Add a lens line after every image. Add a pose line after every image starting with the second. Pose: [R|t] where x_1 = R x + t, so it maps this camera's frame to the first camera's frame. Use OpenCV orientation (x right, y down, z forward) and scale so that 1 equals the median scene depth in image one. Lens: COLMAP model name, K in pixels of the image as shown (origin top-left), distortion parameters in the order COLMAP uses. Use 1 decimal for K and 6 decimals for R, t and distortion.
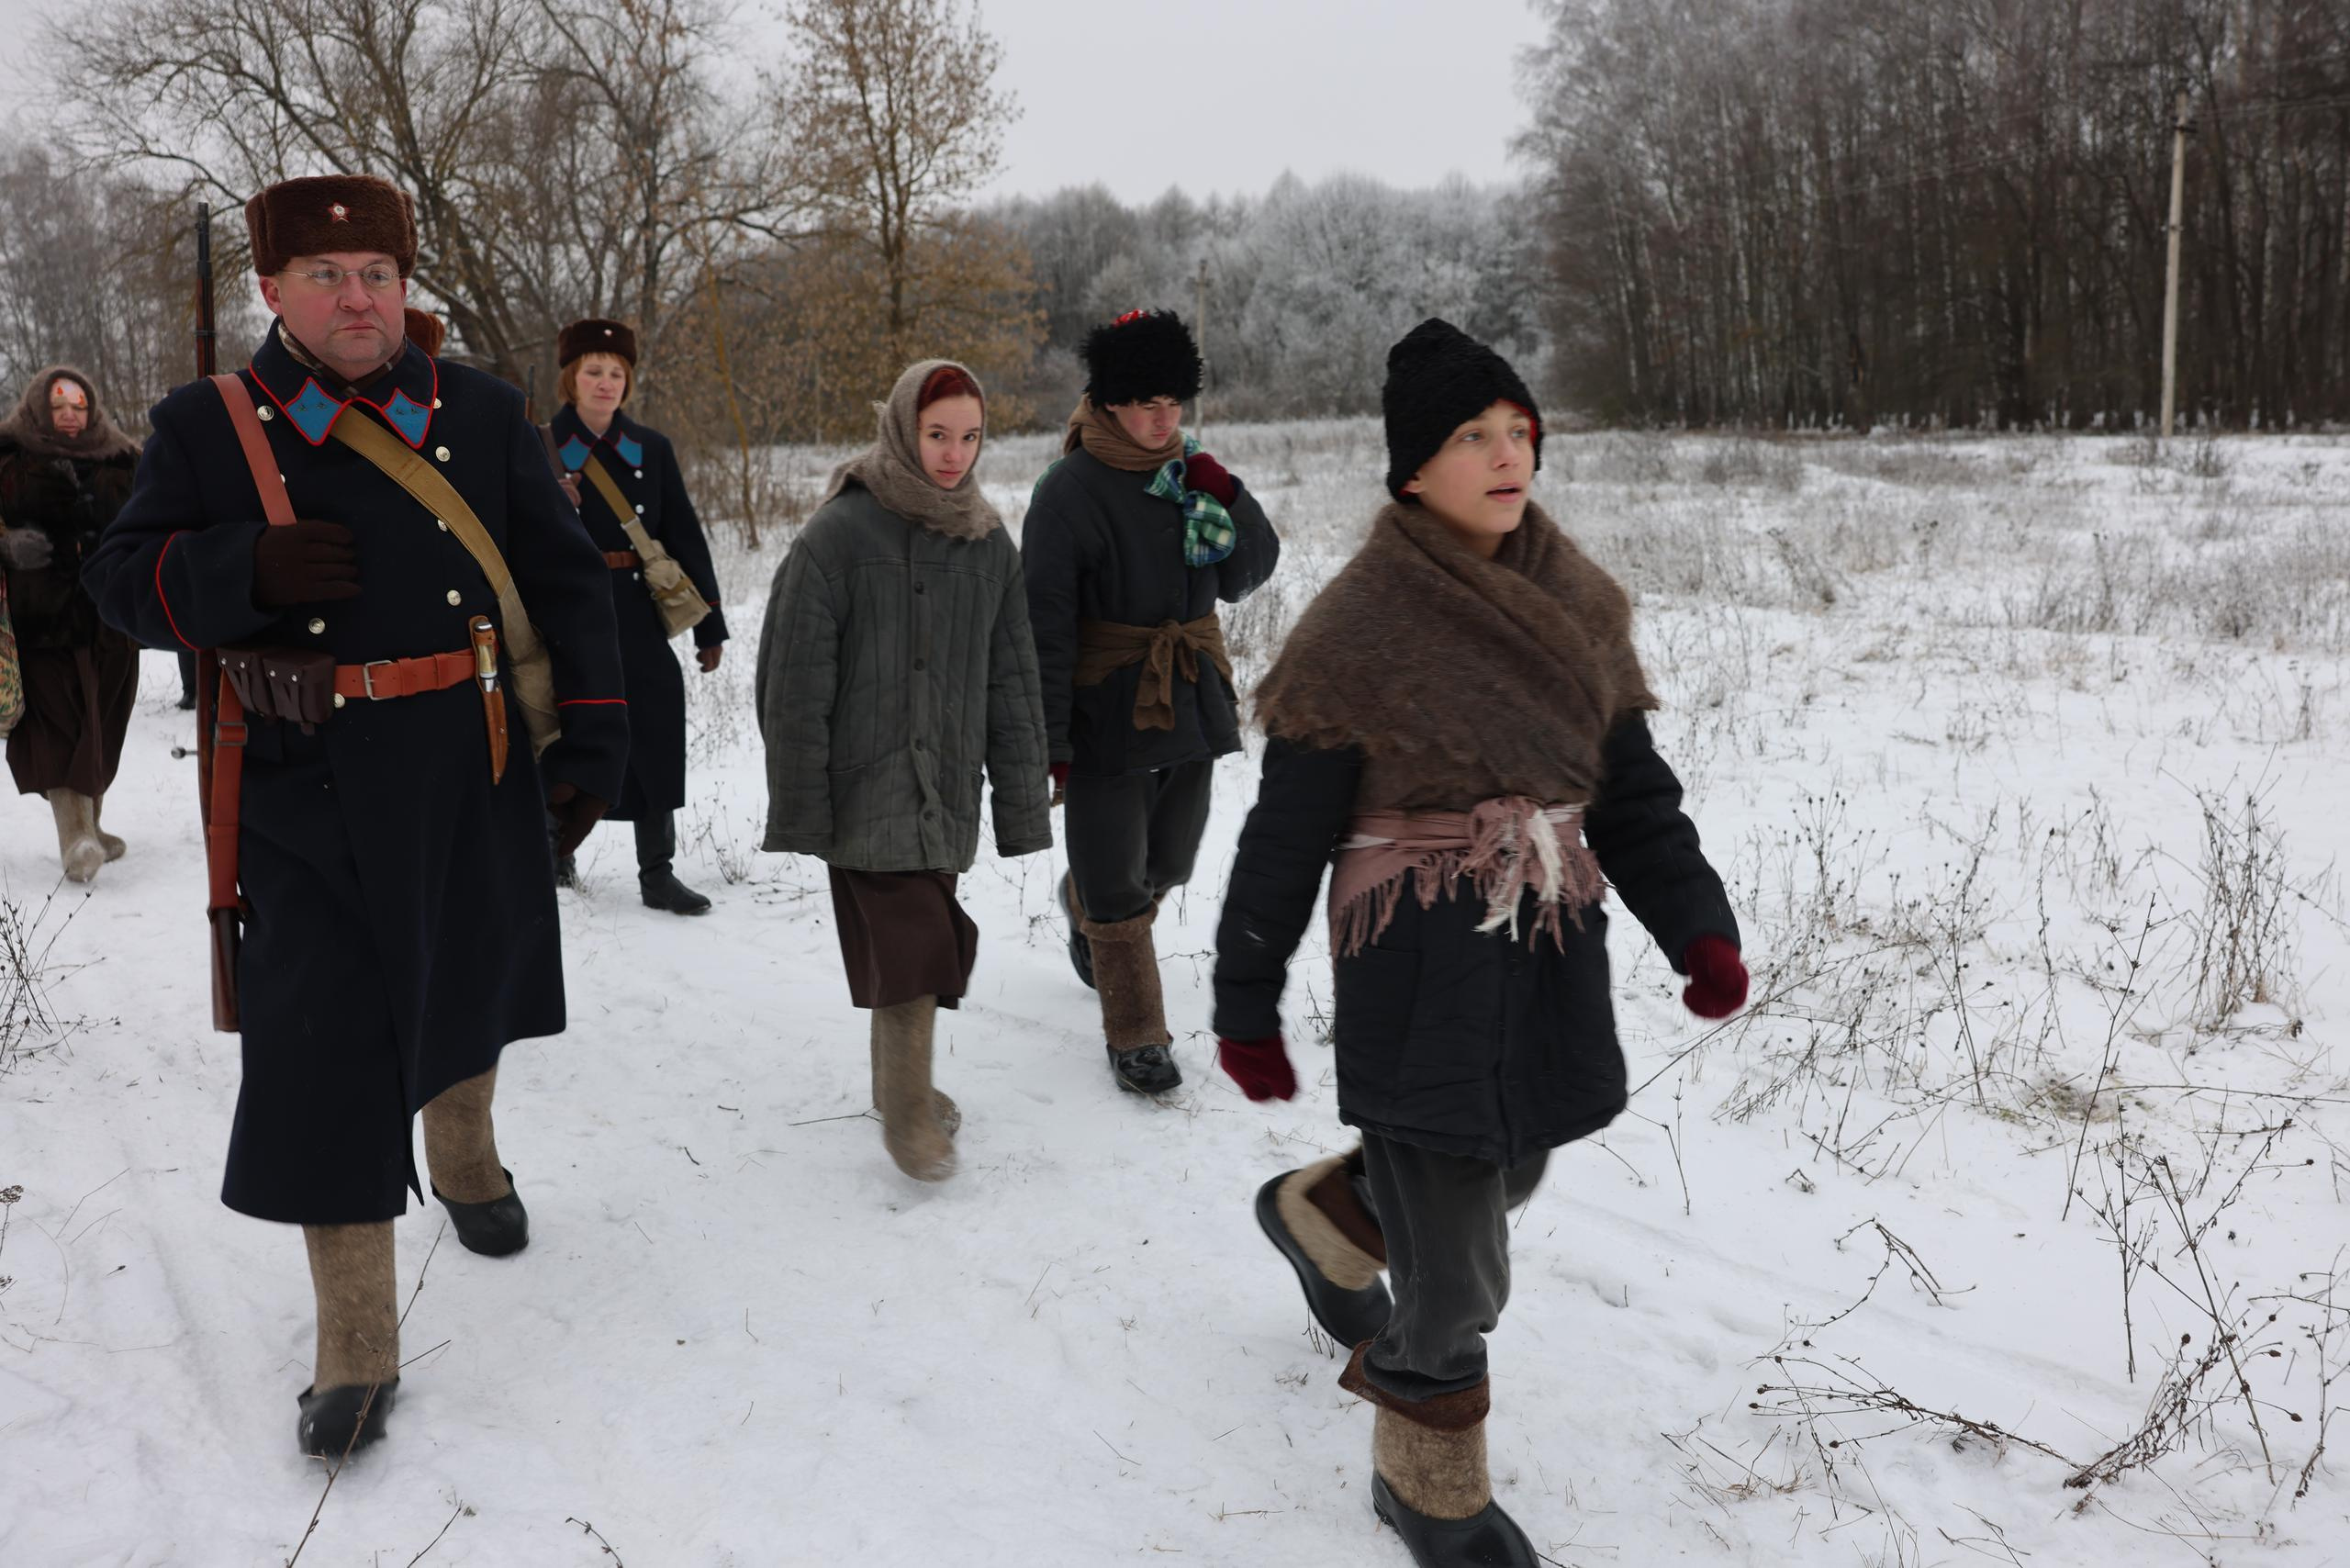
lens RADIAL K [[1827.2, 0, 1174.1], [0, 1827.2, 788.3], [0, 0, 1]] dist [-0.108580, -0.000592]
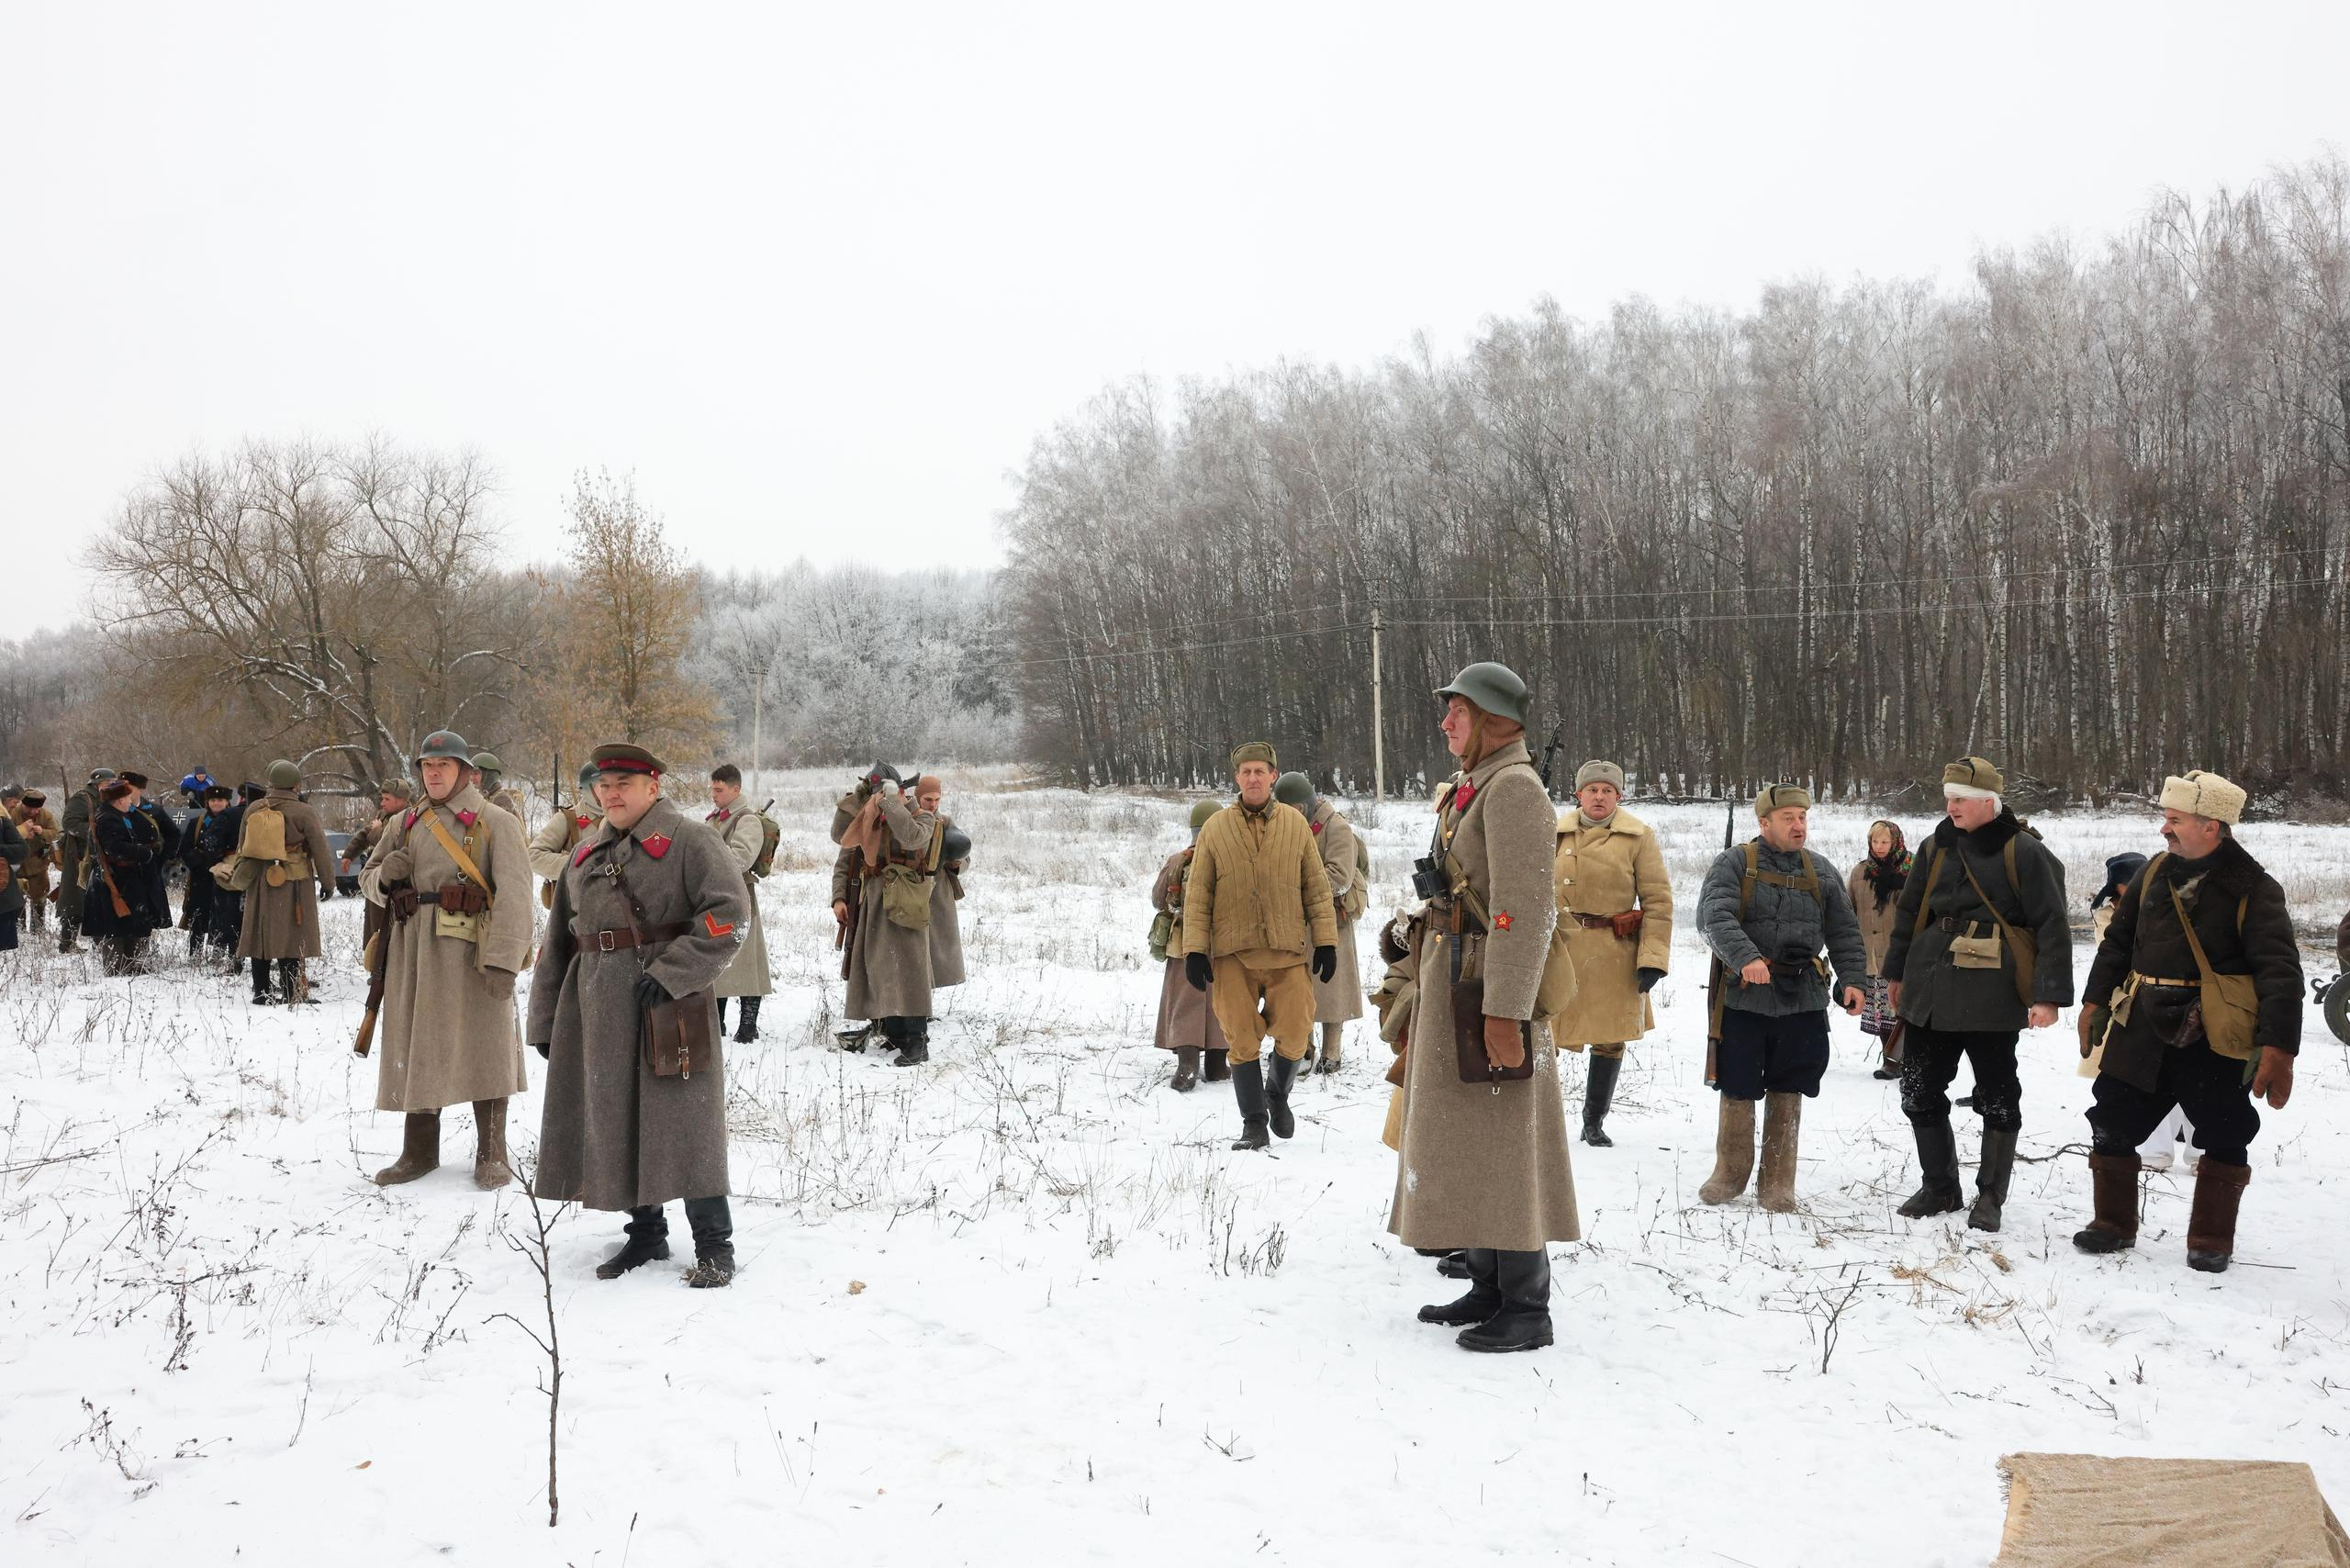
lens RADIAL K [[1847.2, 0, 1170.1], [0, 1847.2, 780.0], [0, 0, 1]] dist [0.000426, 0.007242]
pose [[0.961110, 0.013891, 0.275818, -0.040957], [0.036676, 0.983468, -0.177332, 0.029484], [-0.273721, 0.180551, 0.944711, -0.208456]]
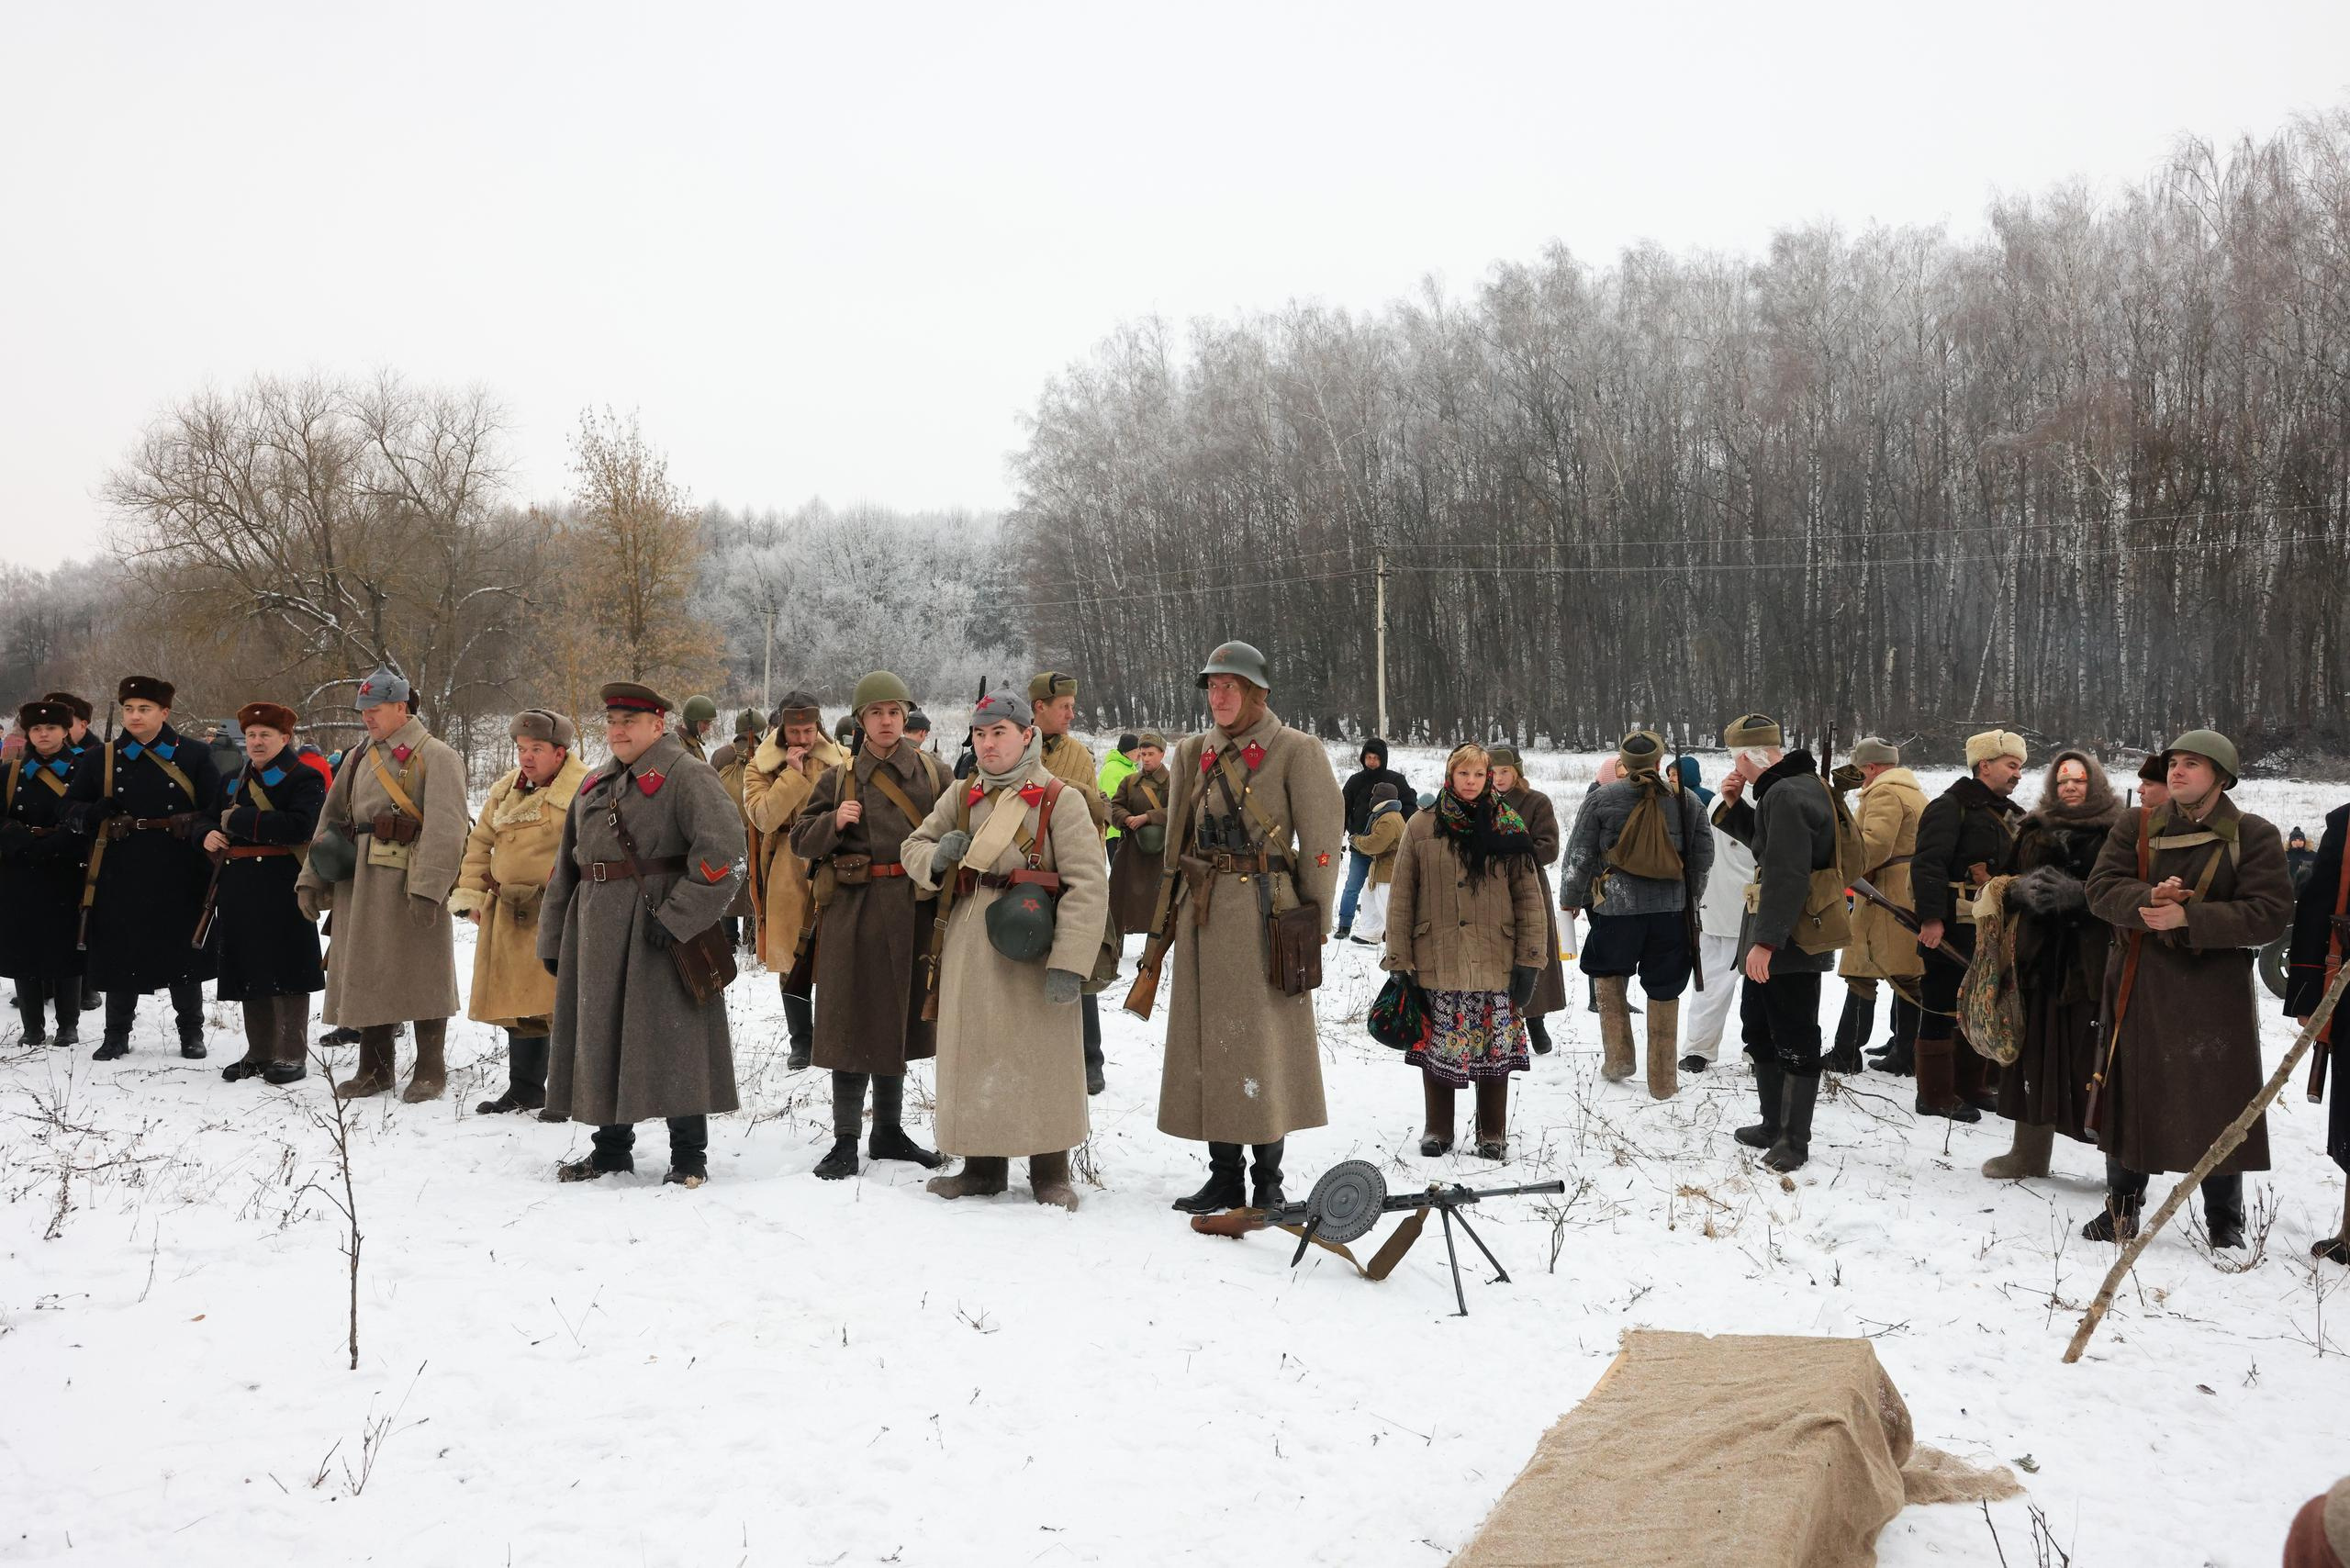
lens RADIAL K [[1843.8, 0, 1151.2], [0, 1843.8, 787.1], [0, 0, 1]] dist [-0.000628, 0.006861]
pose [[0.965926, 0.016535, 0.258288, -0.038041], [0.021496, 0.989384, -0.143728, 0.030010], [-0.257923, 0.144383, 0.955316, -0.211926]]
